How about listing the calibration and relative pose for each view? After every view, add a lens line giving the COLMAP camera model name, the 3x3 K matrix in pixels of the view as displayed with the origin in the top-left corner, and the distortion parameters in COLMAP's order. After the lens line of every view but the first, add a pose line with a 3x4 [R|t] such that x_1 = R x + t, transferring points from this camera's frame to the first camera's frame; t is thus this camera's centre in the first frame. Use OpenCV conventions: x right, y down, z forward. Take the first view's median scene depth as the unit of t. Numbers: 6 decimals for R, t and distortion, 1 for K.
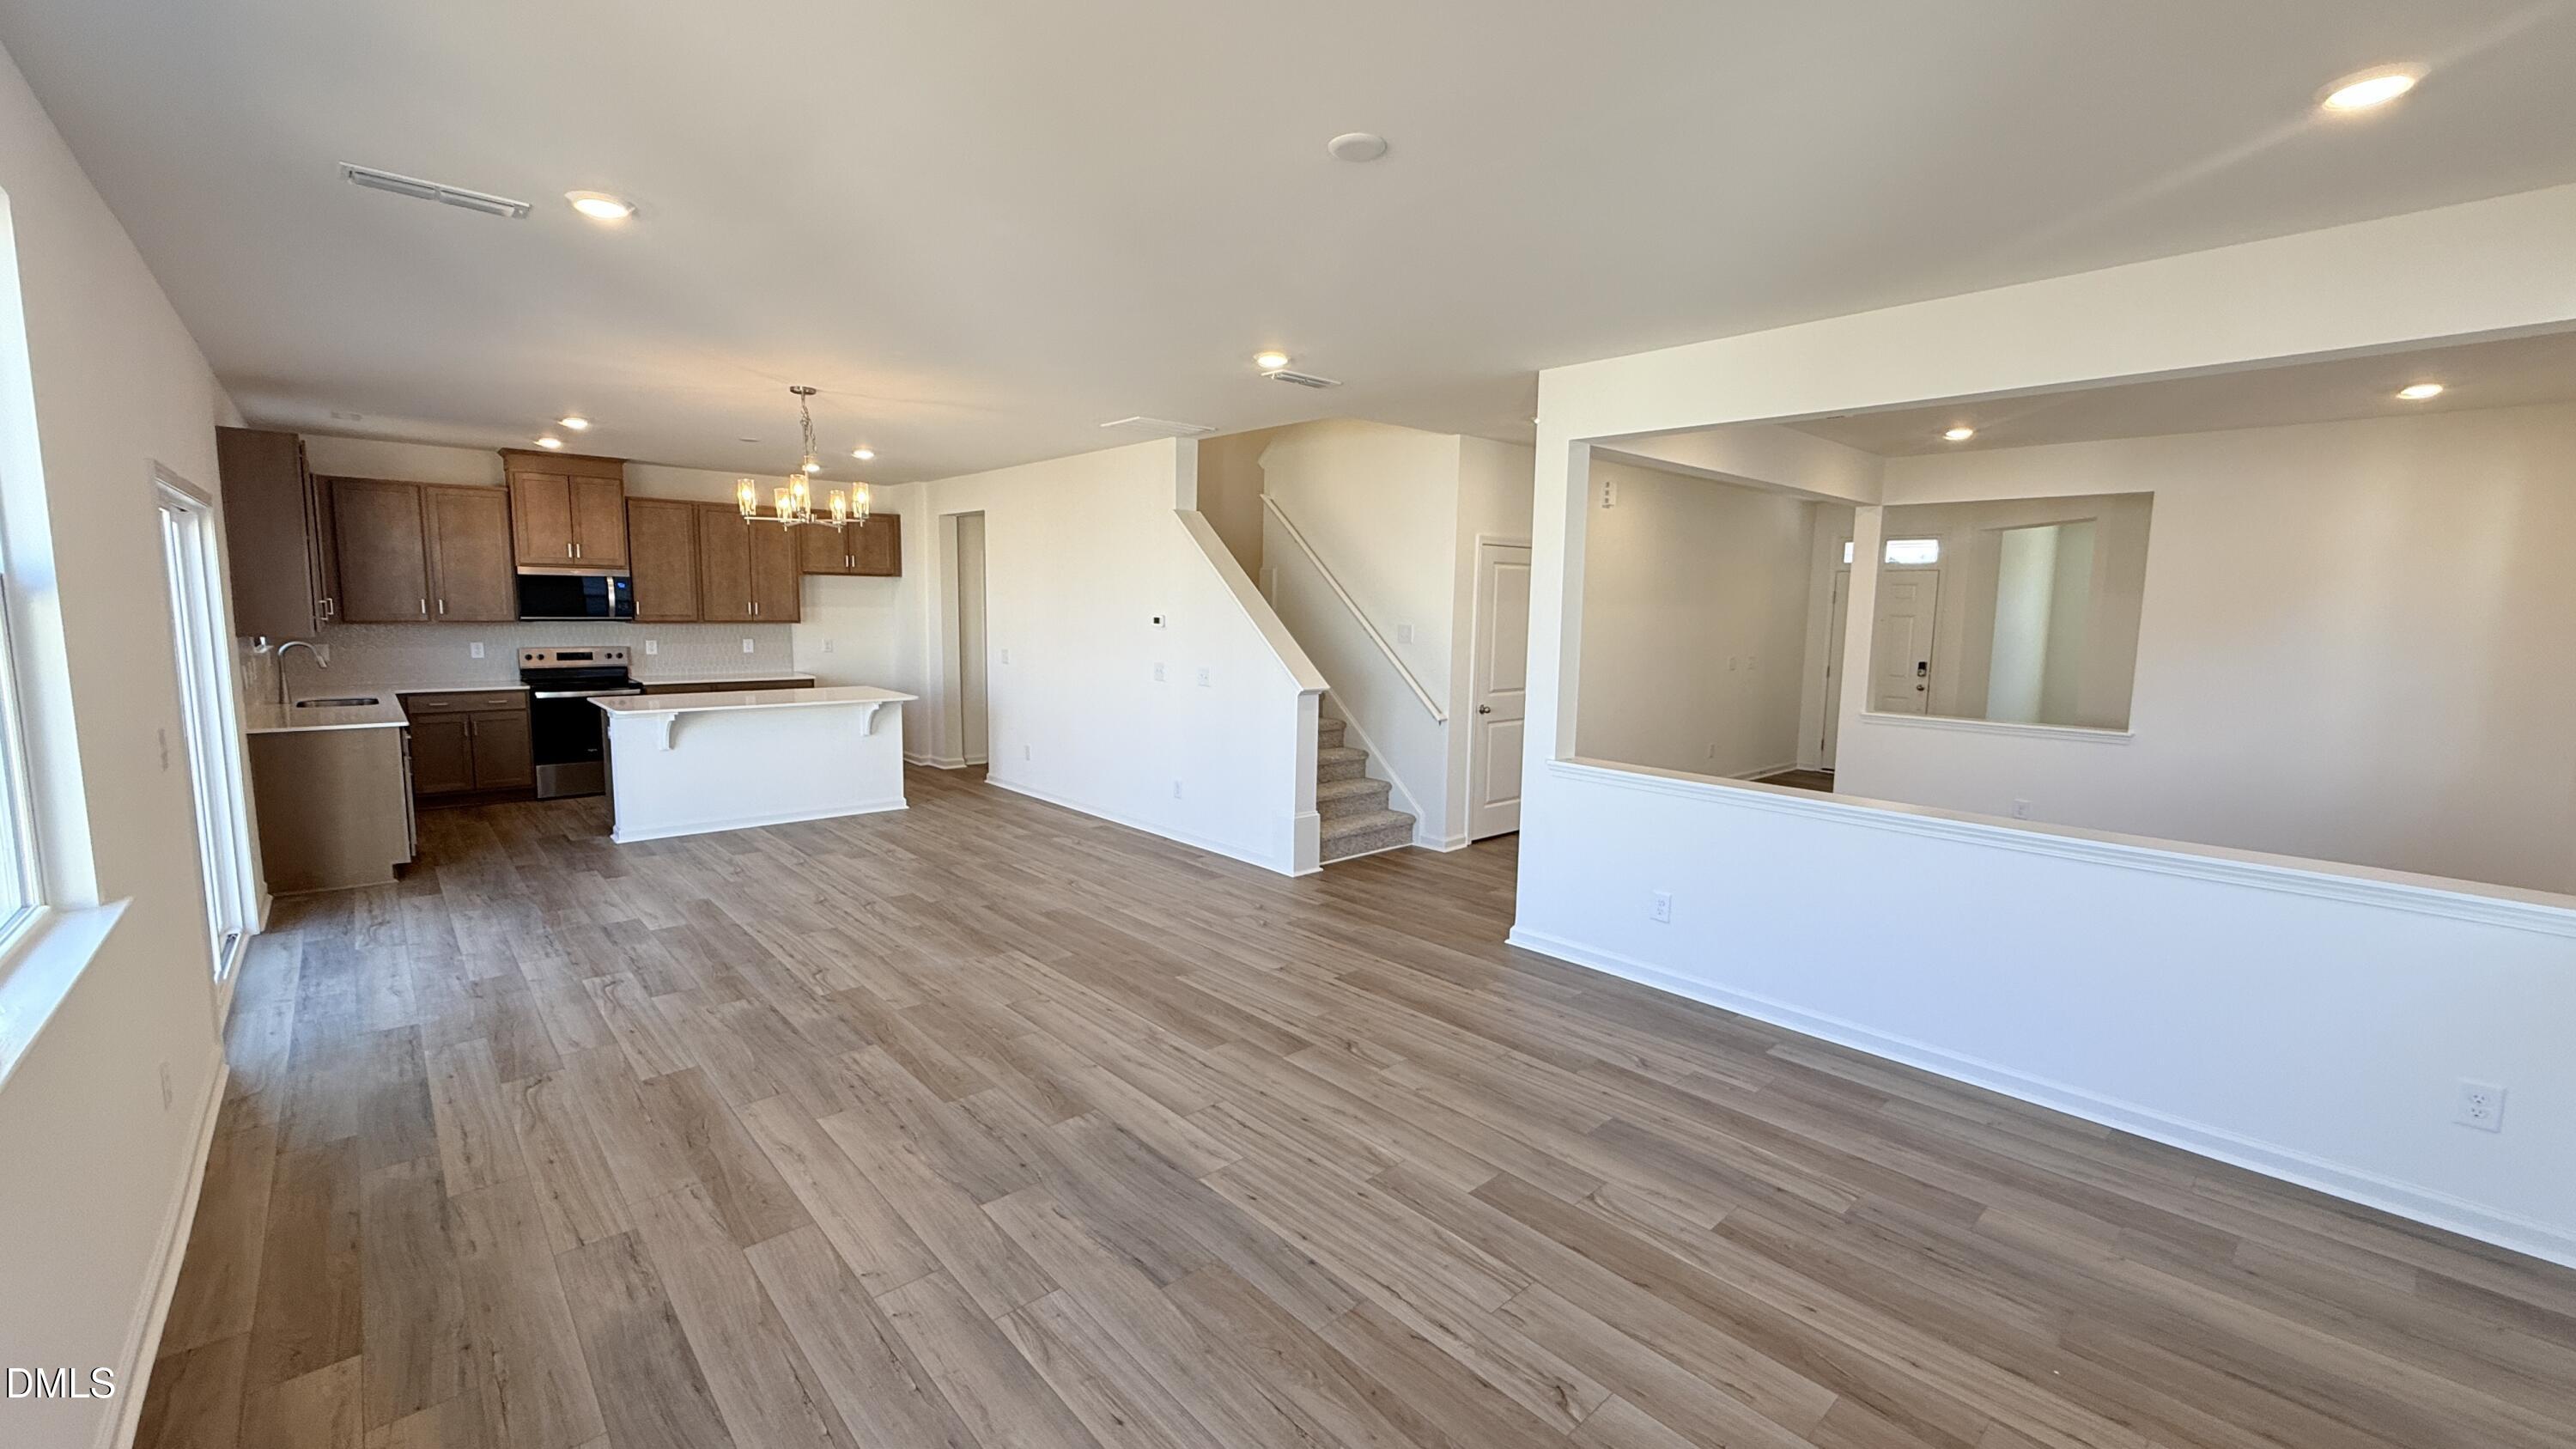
lens RADIAL K [[1028.0, 0, 1276.9], [0, 1028.0, 730.1], [0, 0, 1]] dist [0.000252, 0.000512]
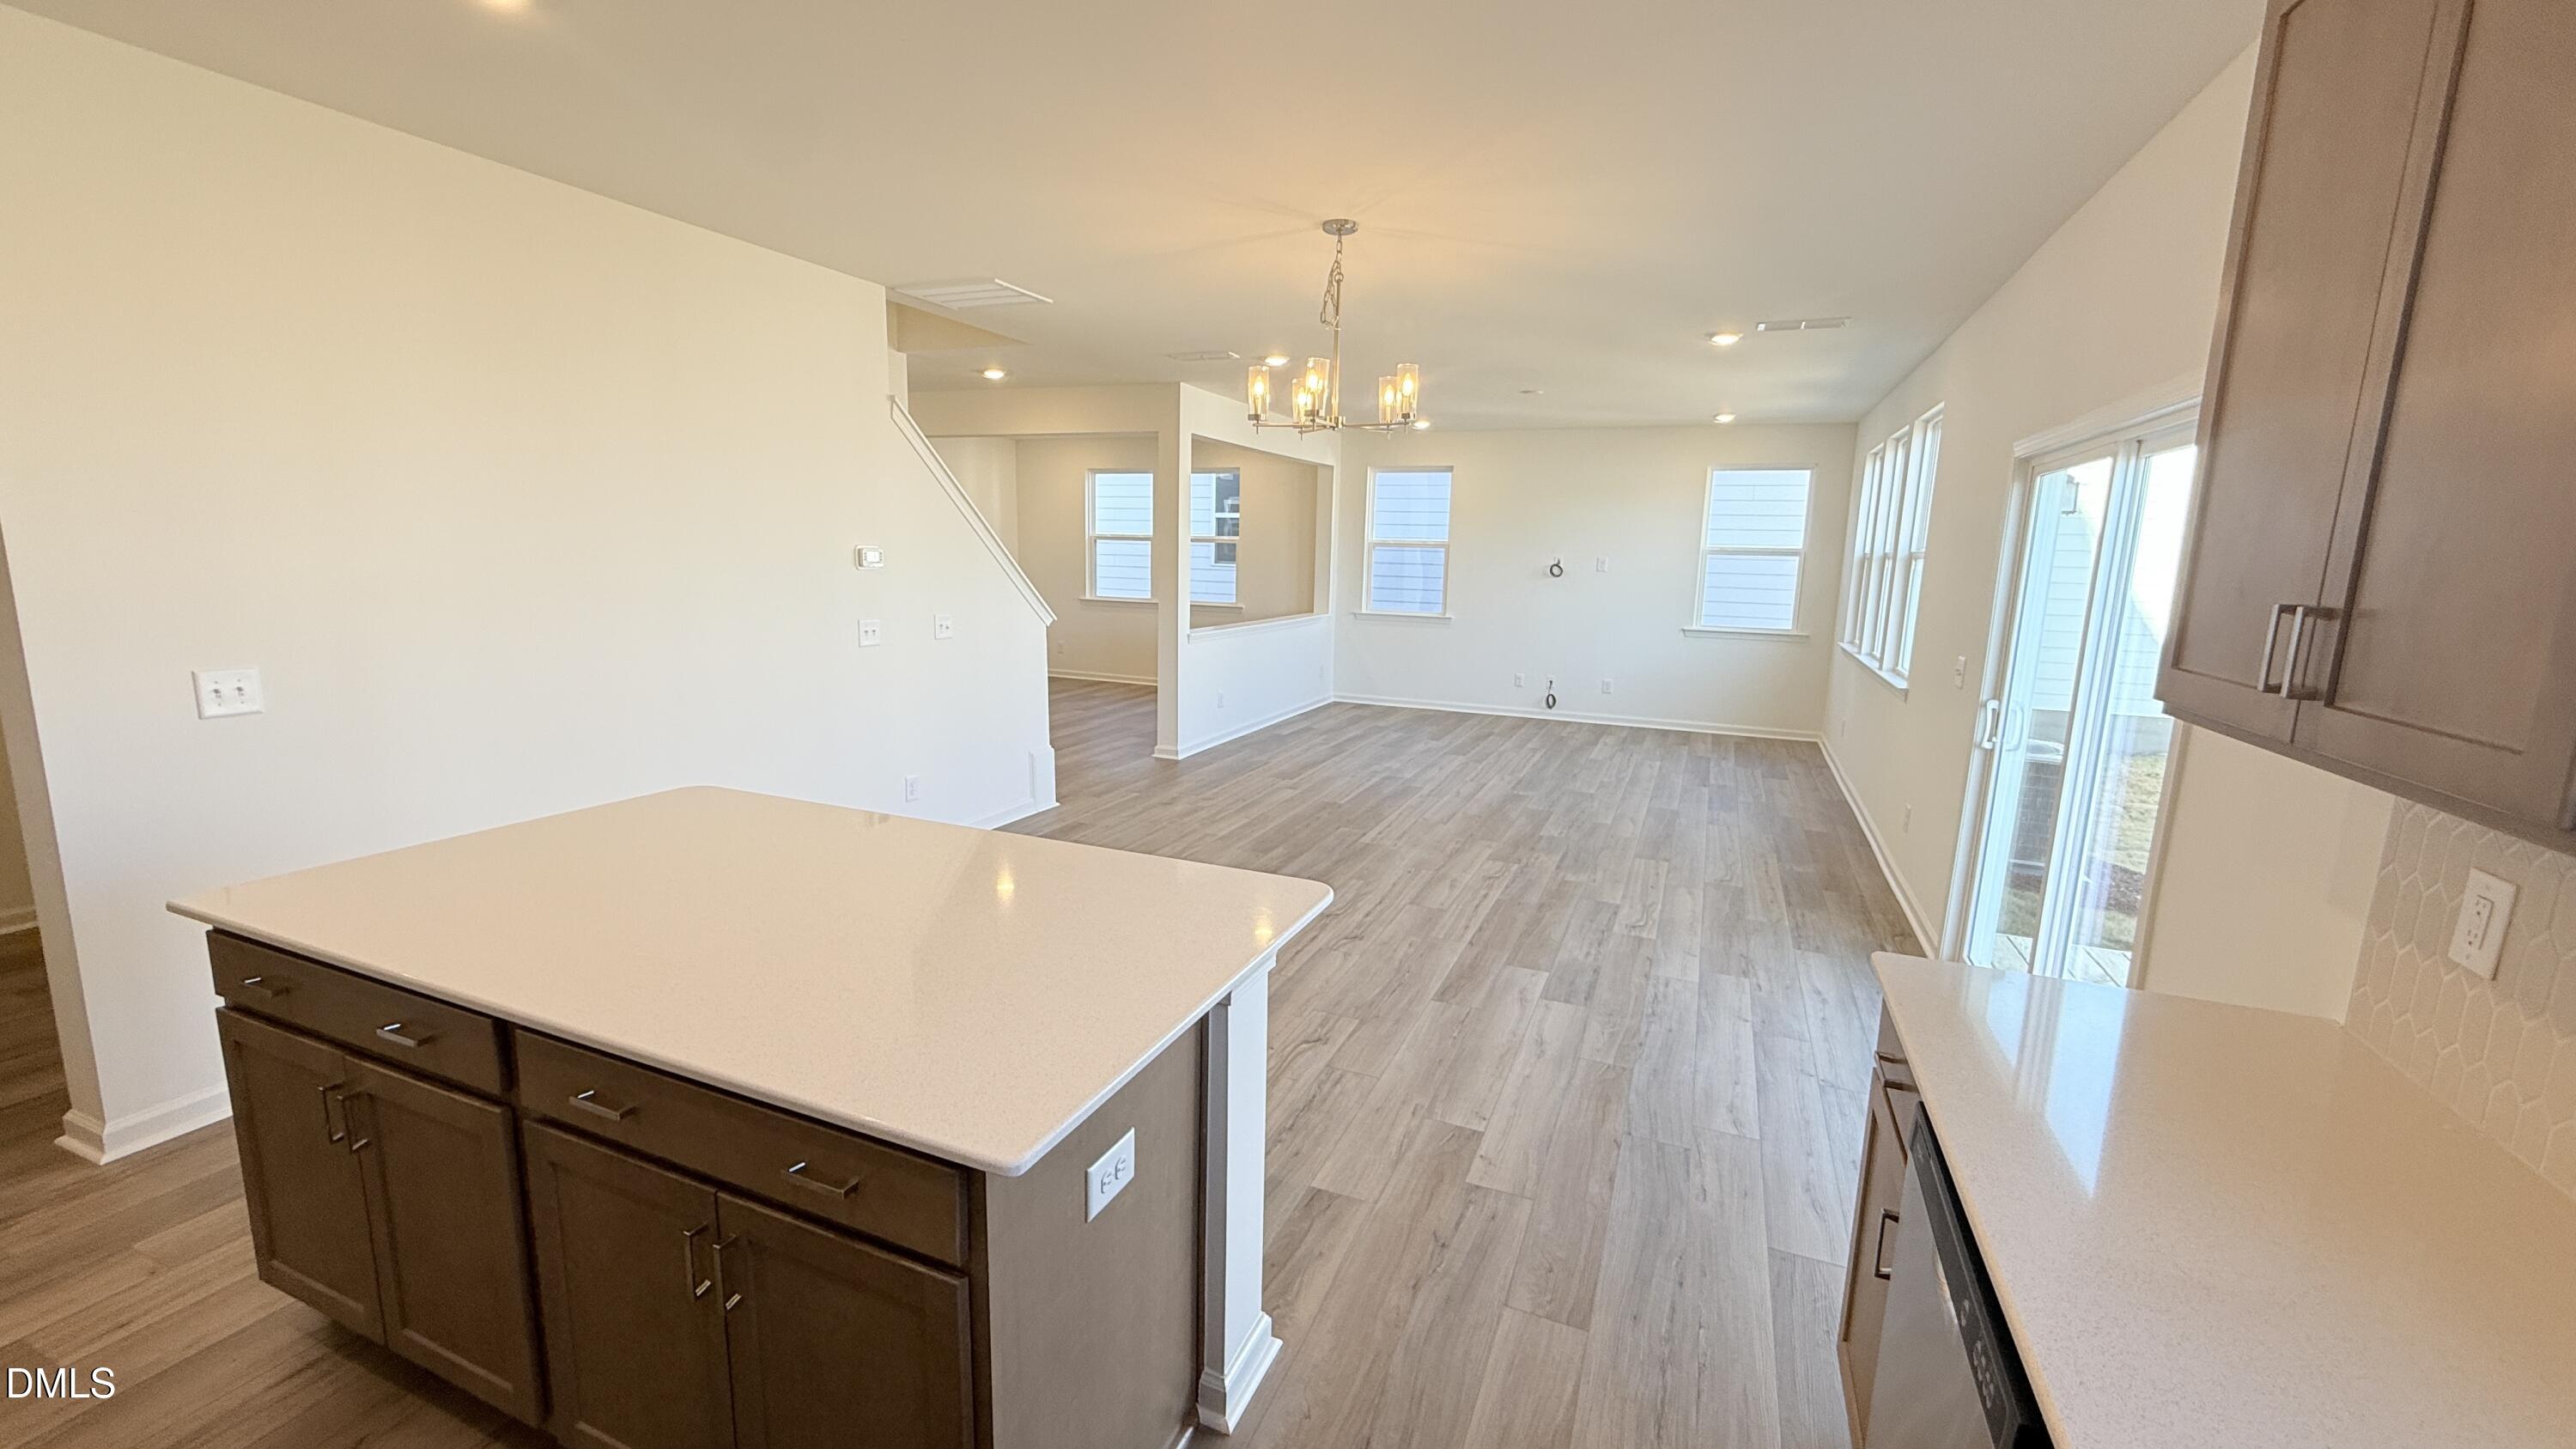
lens RADIAL K [[1028.0, 0, 1281.3], [0, 1028.0, 722.0], [0, 0, 1]] dist [0.000252, 0.000512]
pose [[-0.427242, -0.180463, 0.885944, -1.302151], [0.079214, 0.968639, 0.235508, -0.214572], [-0.900661, 0.170798, -0.399548, 1.610077]]
